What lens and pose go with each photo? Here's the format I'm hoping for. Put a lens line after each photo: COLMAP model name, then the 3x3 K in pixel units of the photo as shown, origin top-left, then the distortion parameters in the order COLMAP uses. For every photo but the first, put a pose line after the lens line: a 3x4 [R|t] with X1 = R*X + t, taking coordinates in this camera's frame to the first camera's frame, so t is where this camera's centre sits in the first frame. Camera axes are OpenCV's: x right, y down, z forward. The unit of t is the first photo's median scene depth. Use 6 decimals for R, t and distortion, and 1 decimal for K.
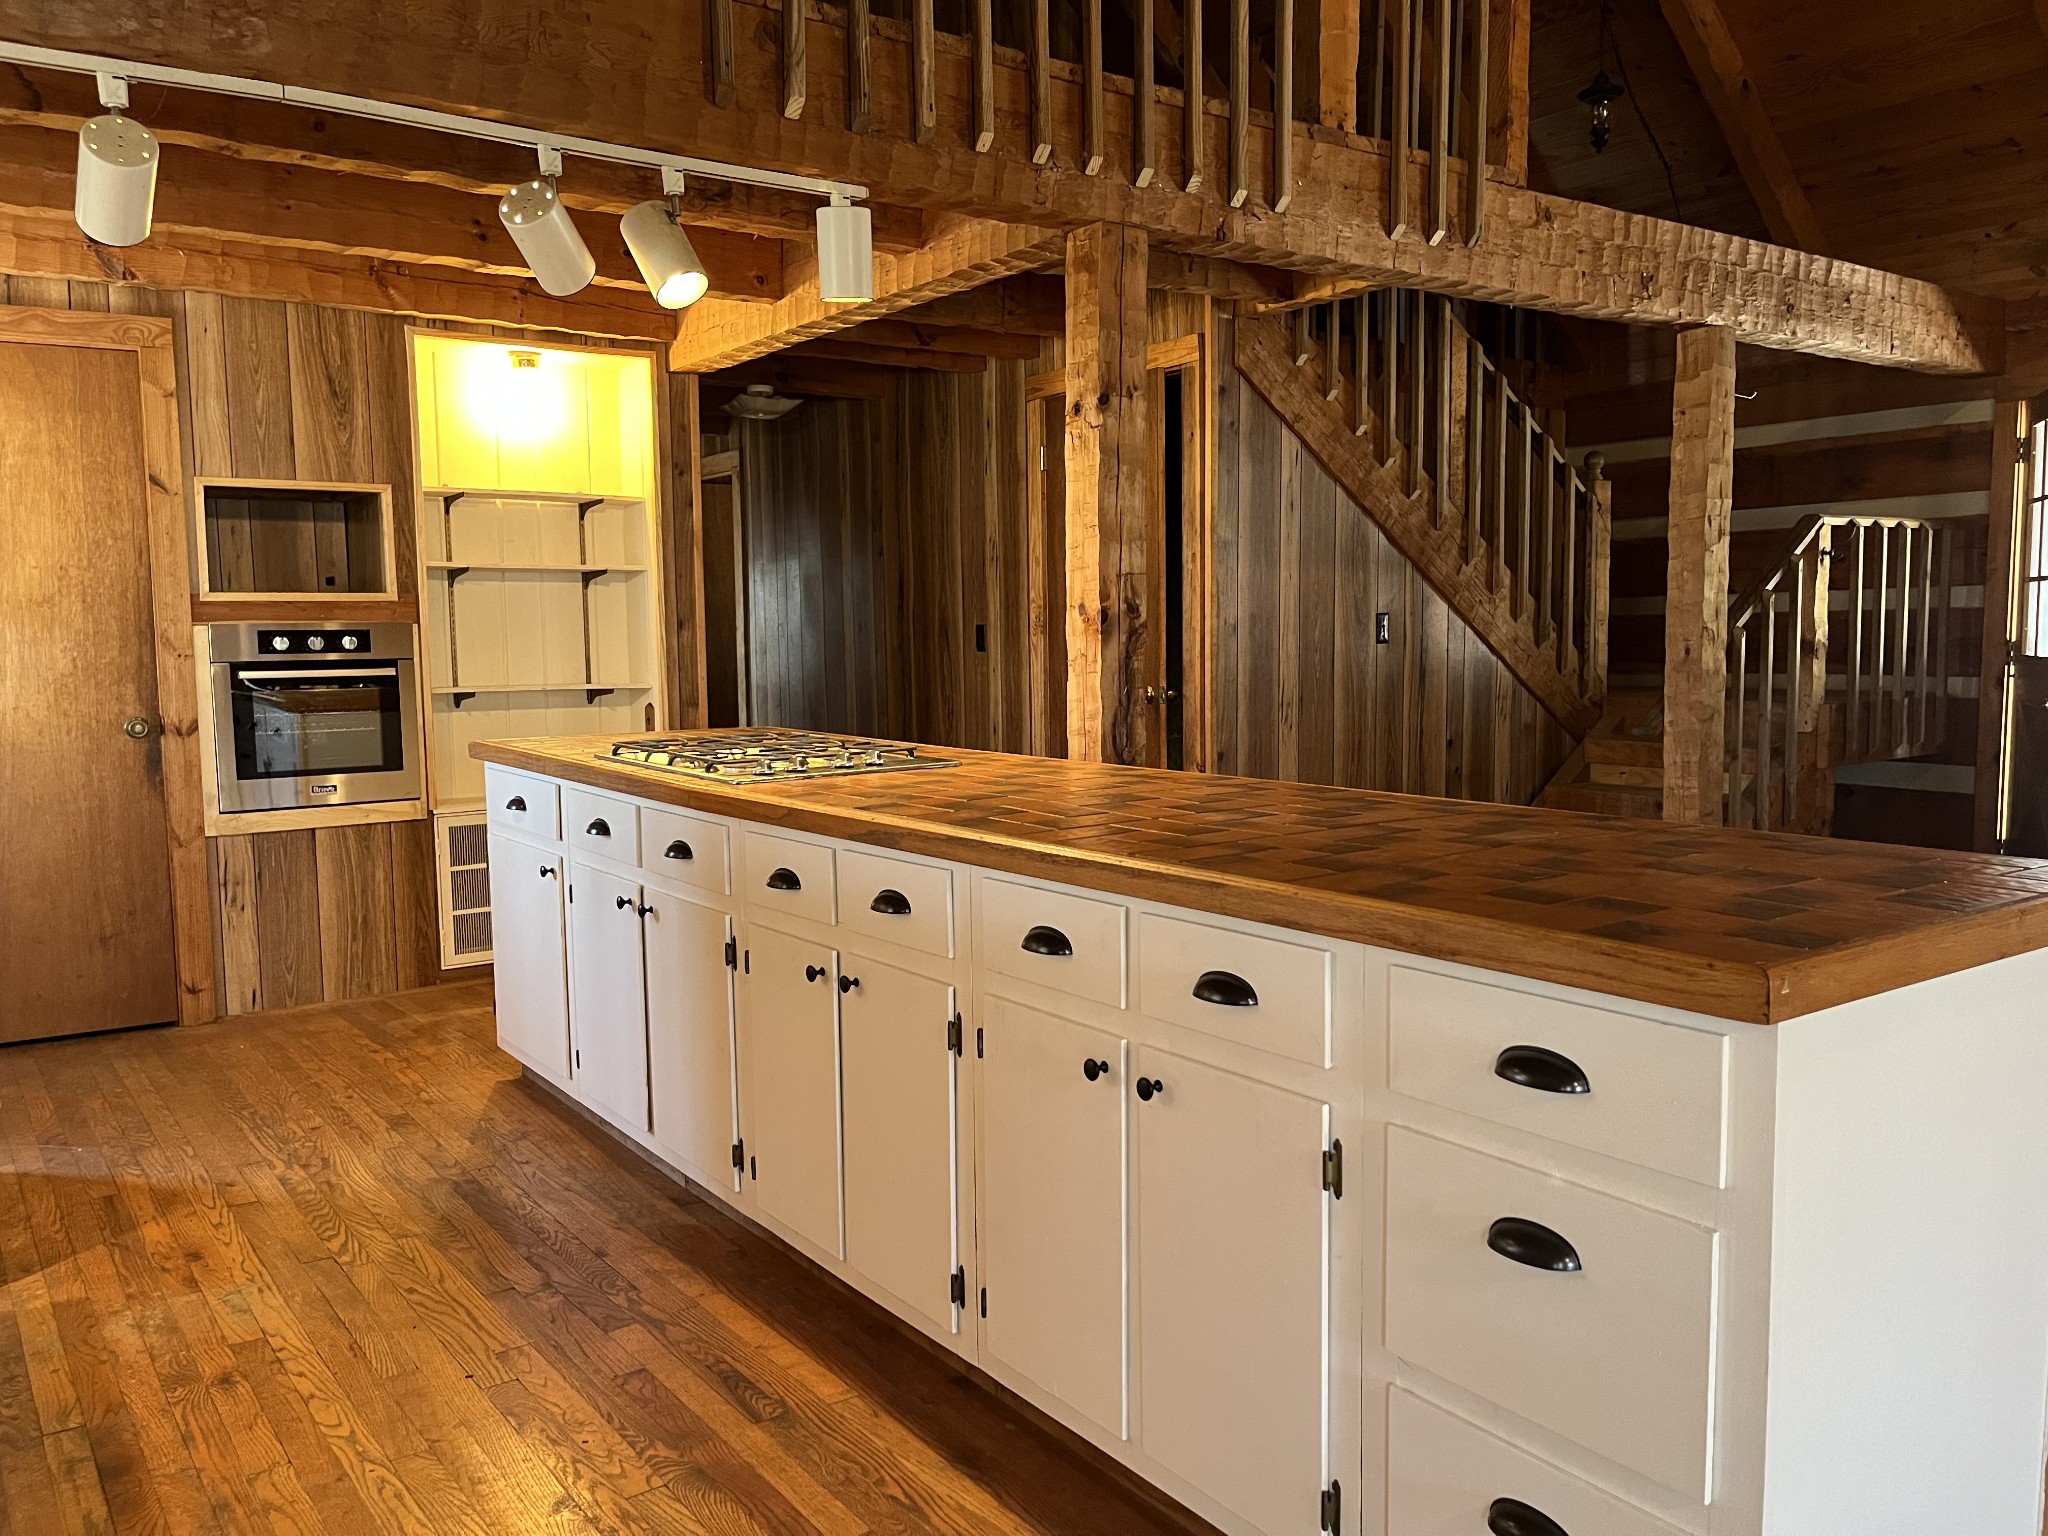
lens RADIAL K [[1547.3, 0, 1040.7], [0, 1547.3, 764.5], [0, 0, 1]] dist [0.054122, -0.060059]
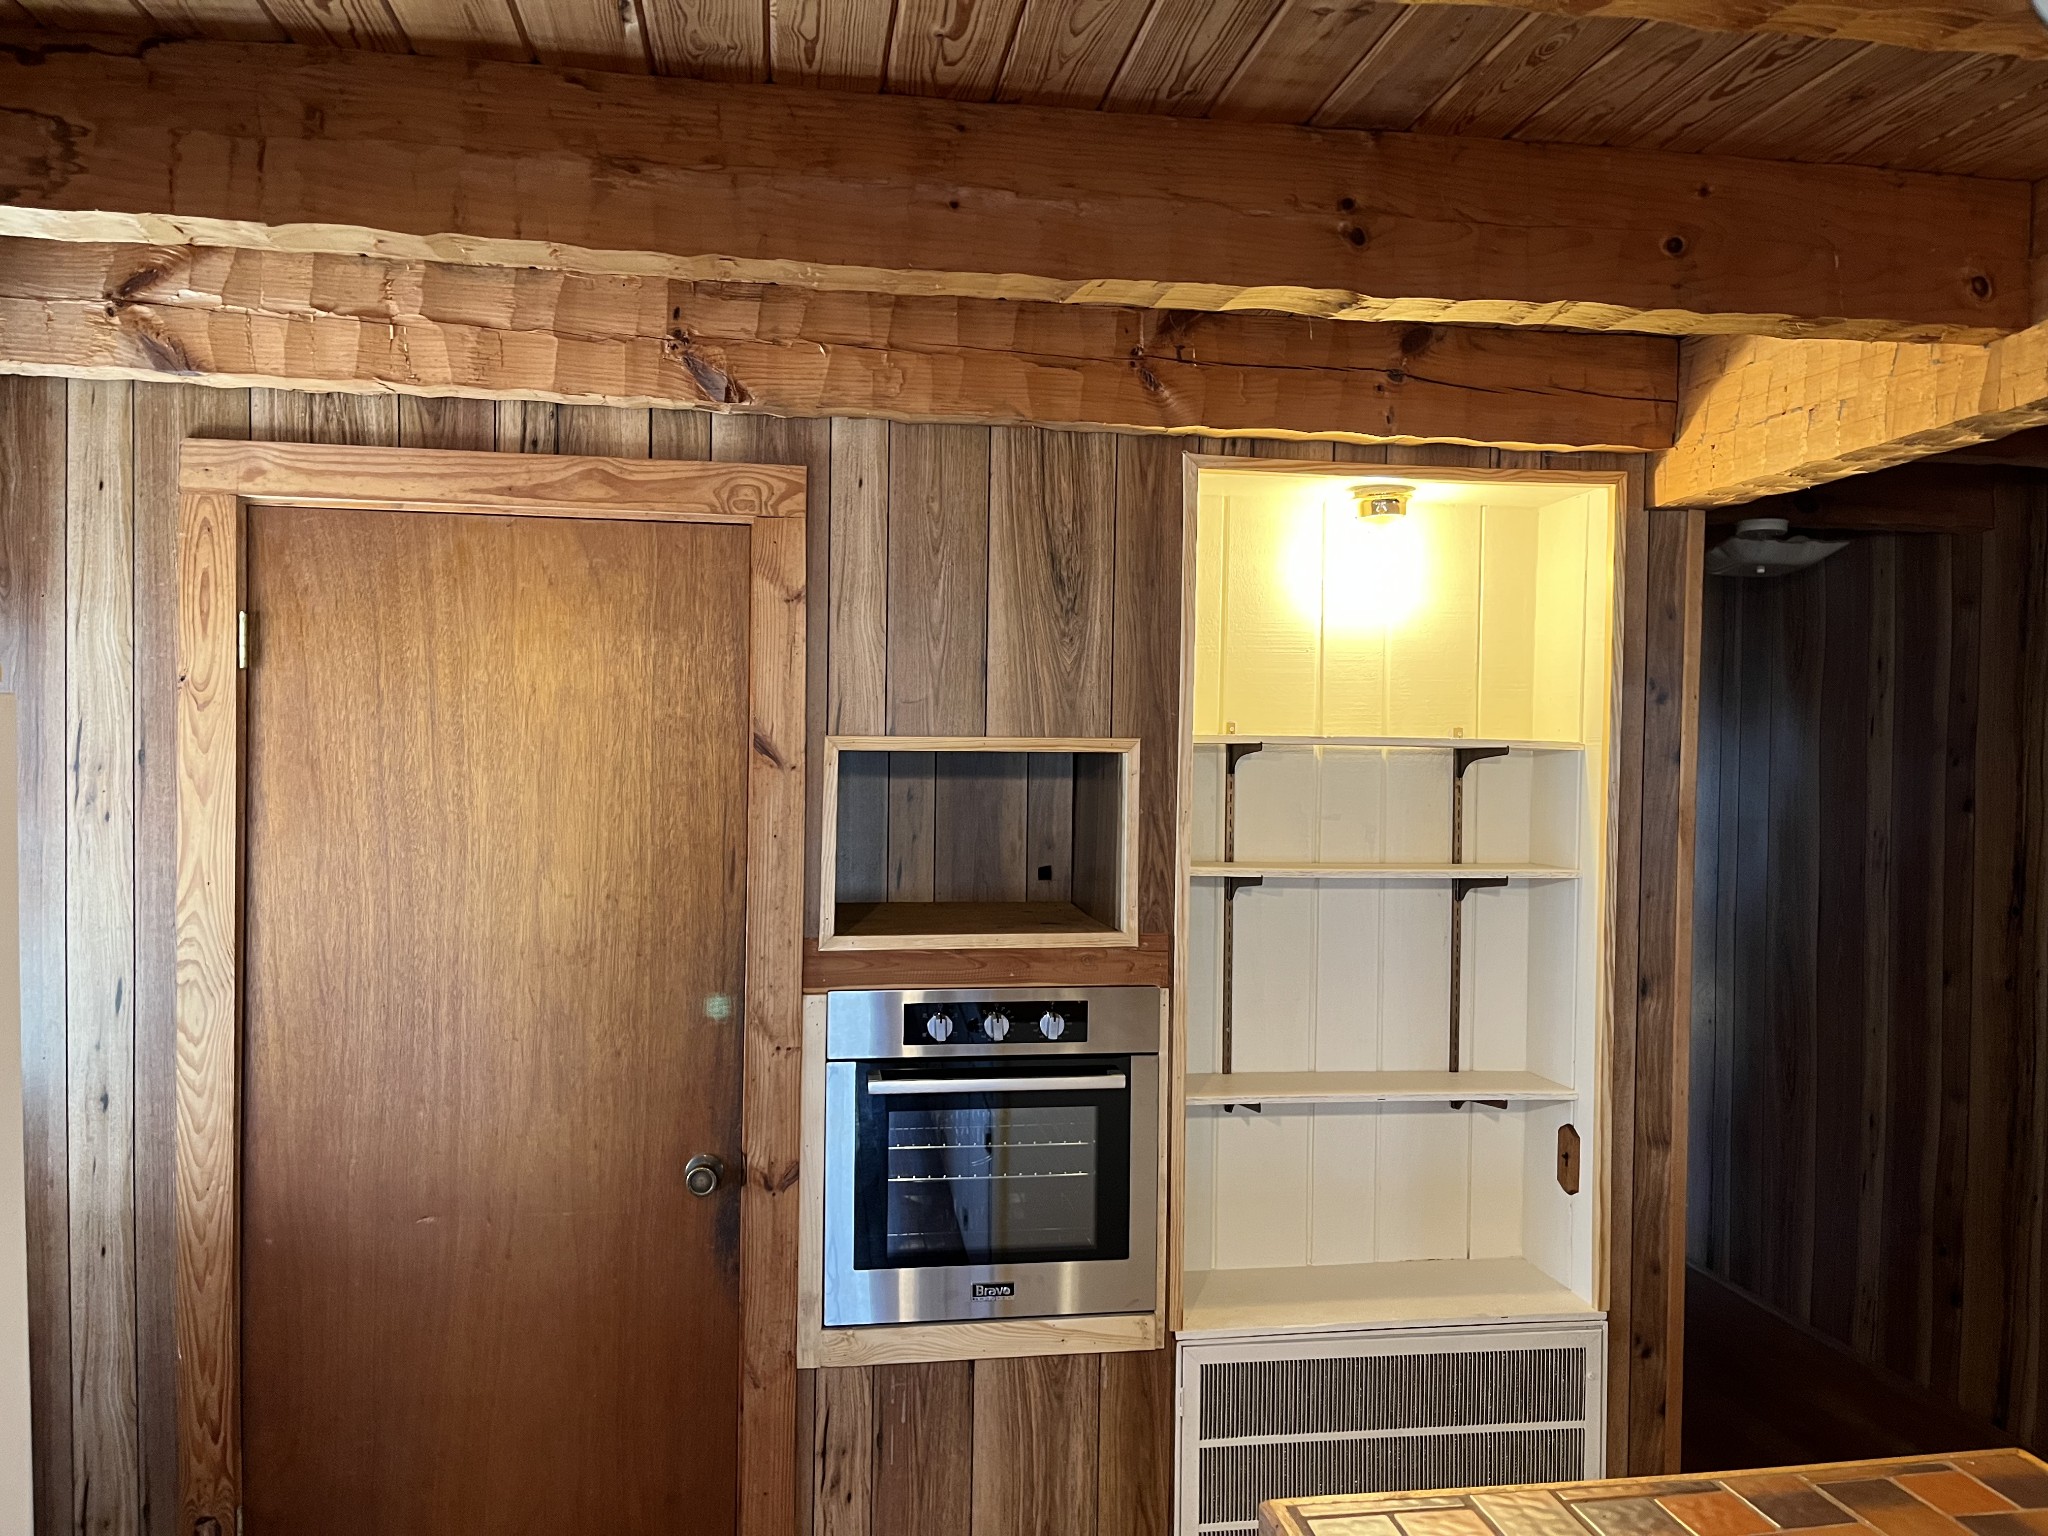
lens RADIAL K [[1547.3, 0, 1018.7], [0, 1547.3, 775.9], [0, 0, 1]] dist [0.054122, -0.060059]
pose [[0.883264, 0.035392, -0.467539, -0.205024], [-0.067647, 0.996334, -0.052377, -0.139479], [0.463971, 0.077890, 0.882420, 0.515249]]
